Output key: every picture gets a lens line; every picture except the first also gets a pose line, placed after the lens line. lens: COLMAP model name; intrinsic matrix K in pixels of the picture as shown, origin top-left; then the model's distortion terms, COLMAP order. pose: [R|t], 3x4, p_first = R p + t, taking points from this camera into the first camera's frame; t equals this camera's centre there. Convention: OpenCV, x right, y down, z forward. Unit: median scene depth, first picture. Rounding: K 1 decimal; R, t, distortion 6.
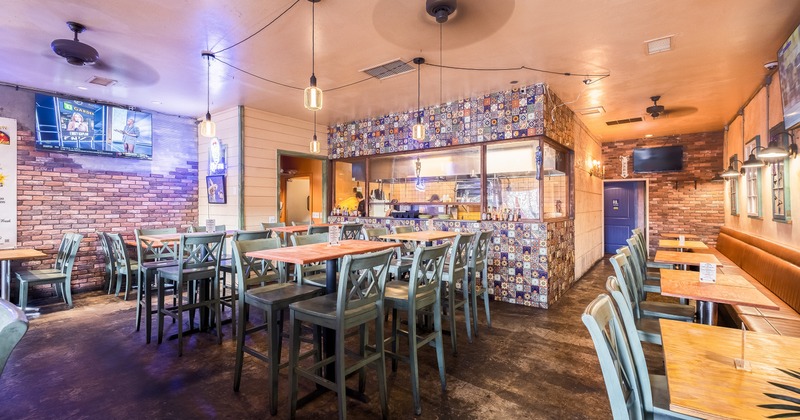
lens RADIAL K [[342.0, 0, 418.9], [0, 342.0, 205.9], [0, 0, 1]] dist [-0.021682, -0.000102]
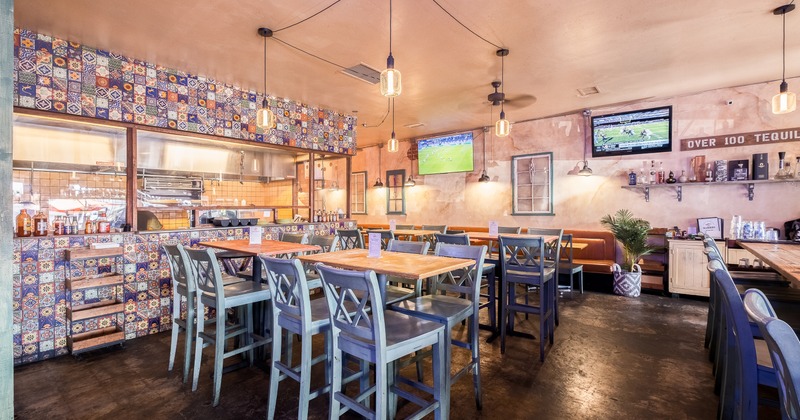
lens RADIAL K [[342.0, 0, 418.9], [0, 342.0, 205.9], [0, 0, 1]] dist [-0.021682, -0.000102]
pose [[0.012877, -0.000395, 0.999917, -0.797347], [0.016045, 0.999871, 0.000188, -0.004252], [-0.999788, 0.016041, 0.012882, 0.593564]]
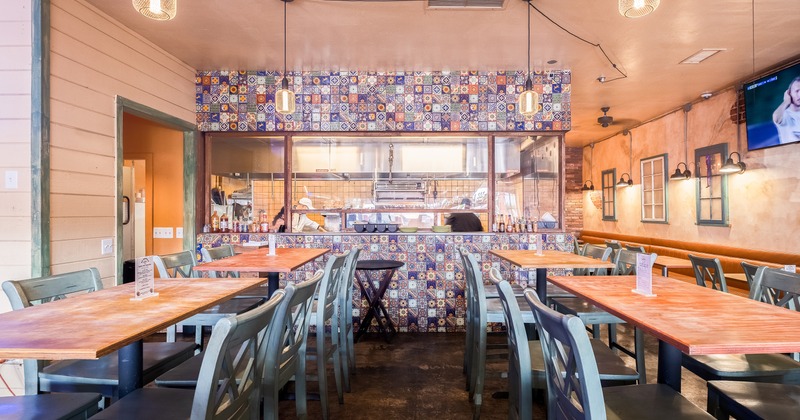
lens RADIAL K [[399.6, 0, 418.5], [0, 399.6, 206.8], [0, 0, 1]] dist [-0.013998, 0.000523]
pose [[0.808880, 0.005167, 0.587951, -0.431225], [0.005030, 0.999864, -0.015707, -0.001978], [-0.587952, 0.015662, 0.808744, 0.333524]]
